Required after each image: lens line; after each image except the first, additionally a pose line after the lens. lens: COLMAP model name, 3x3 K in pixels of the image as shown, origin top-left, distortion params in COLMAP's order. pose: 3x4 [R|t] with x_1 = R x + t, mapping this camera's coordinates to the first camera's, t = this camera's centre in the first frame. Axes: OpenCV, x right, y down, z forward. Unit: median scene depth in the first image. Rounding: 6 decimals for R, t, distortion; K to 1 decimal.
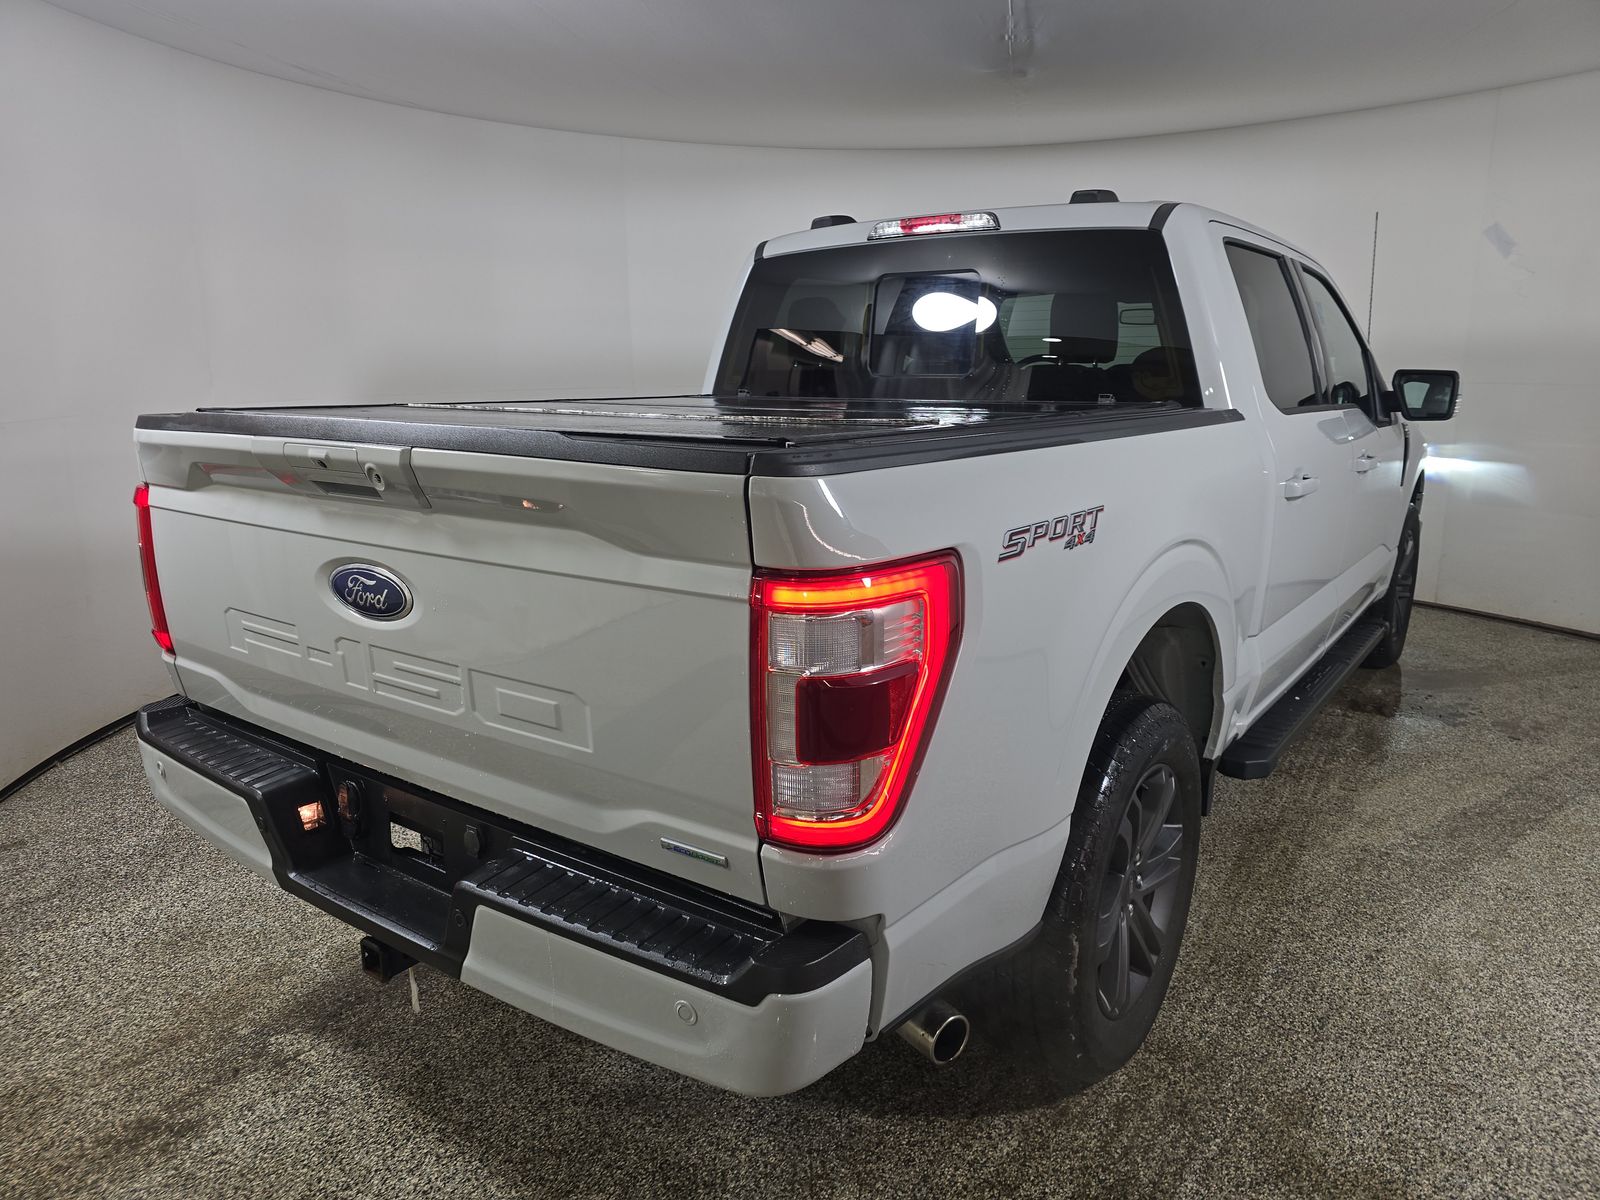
lens RADIAL K [[1098.7, 0, 797.9], [0, 1098.7, 603.2], [0, 0, 1]] dist [0.051474, -0.041643]
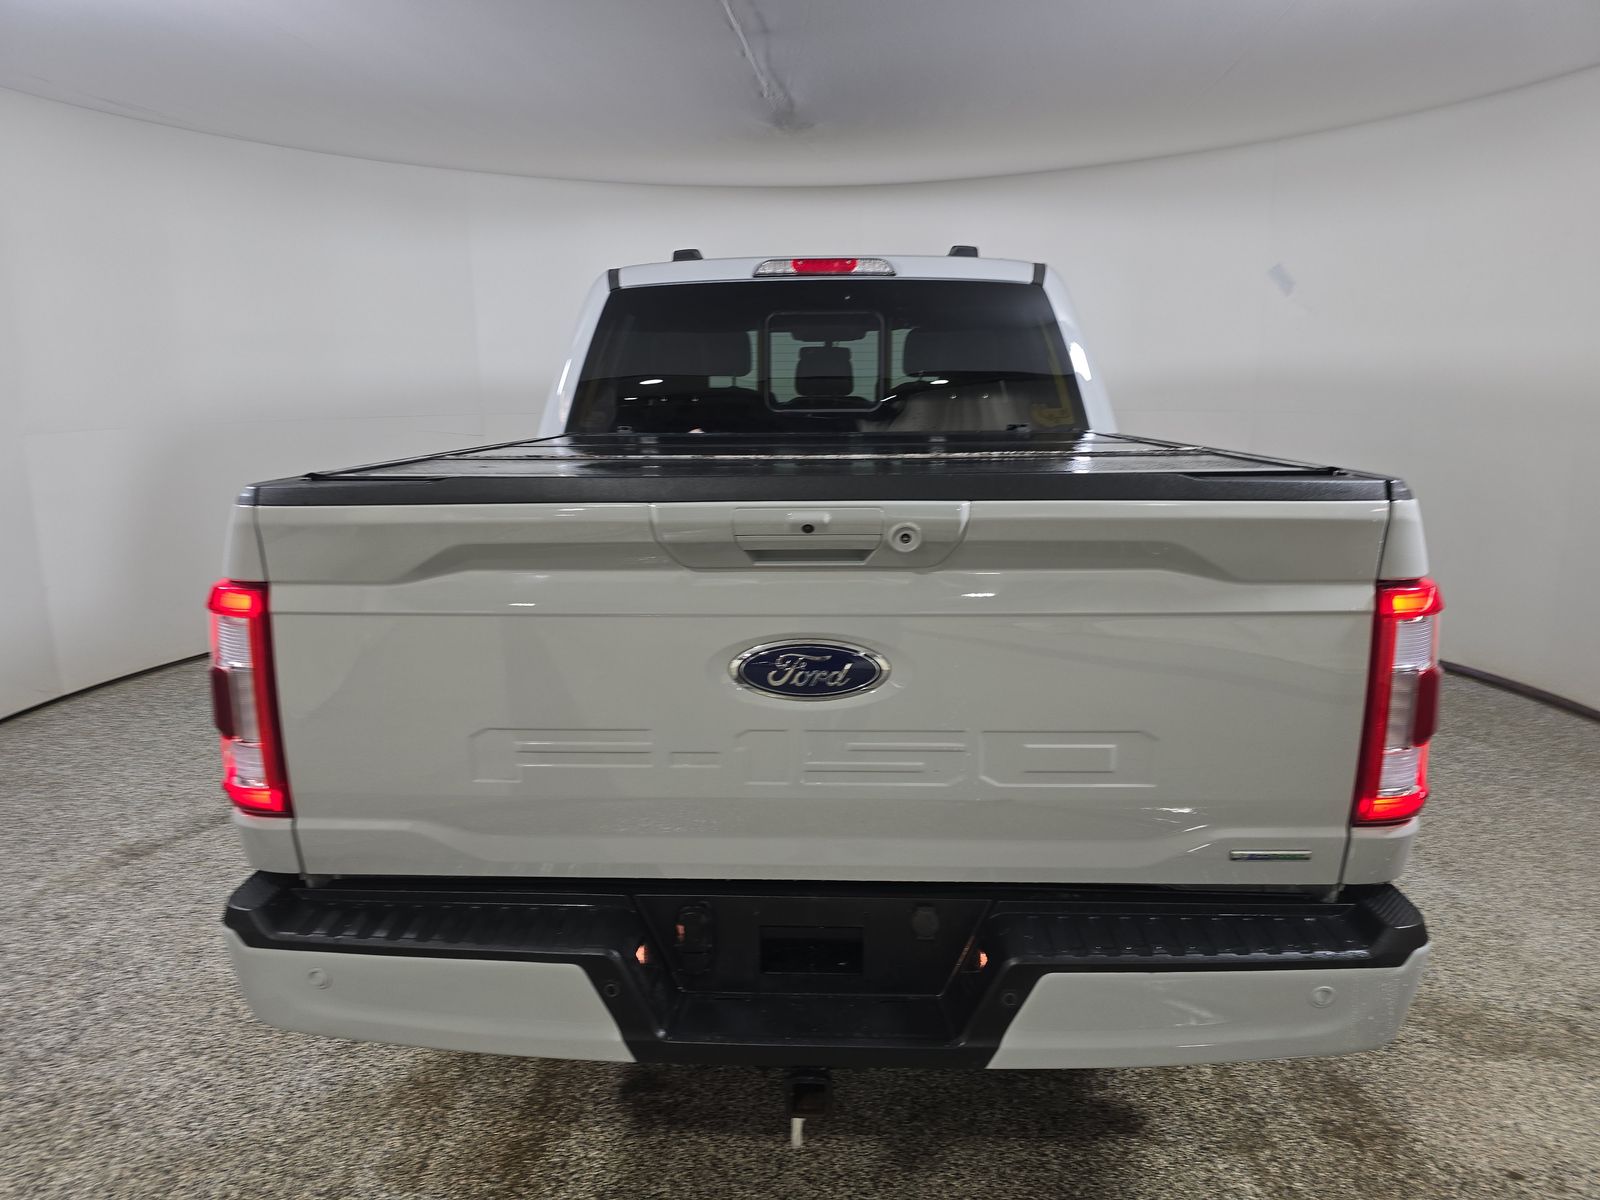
lens RADIAL K [[1098.7, 0, 801.4], [0, 1098.7, 599.7], [0, 0, 1]] dist [0.051474, -0.041643]
pose [[0.823403, -0.111219, 0.556452, -0.623248], [0.125755, 0.991986, 0.012186, -0.055126], [-0.553348, 0.059943, 0.830791, 0.200310]]
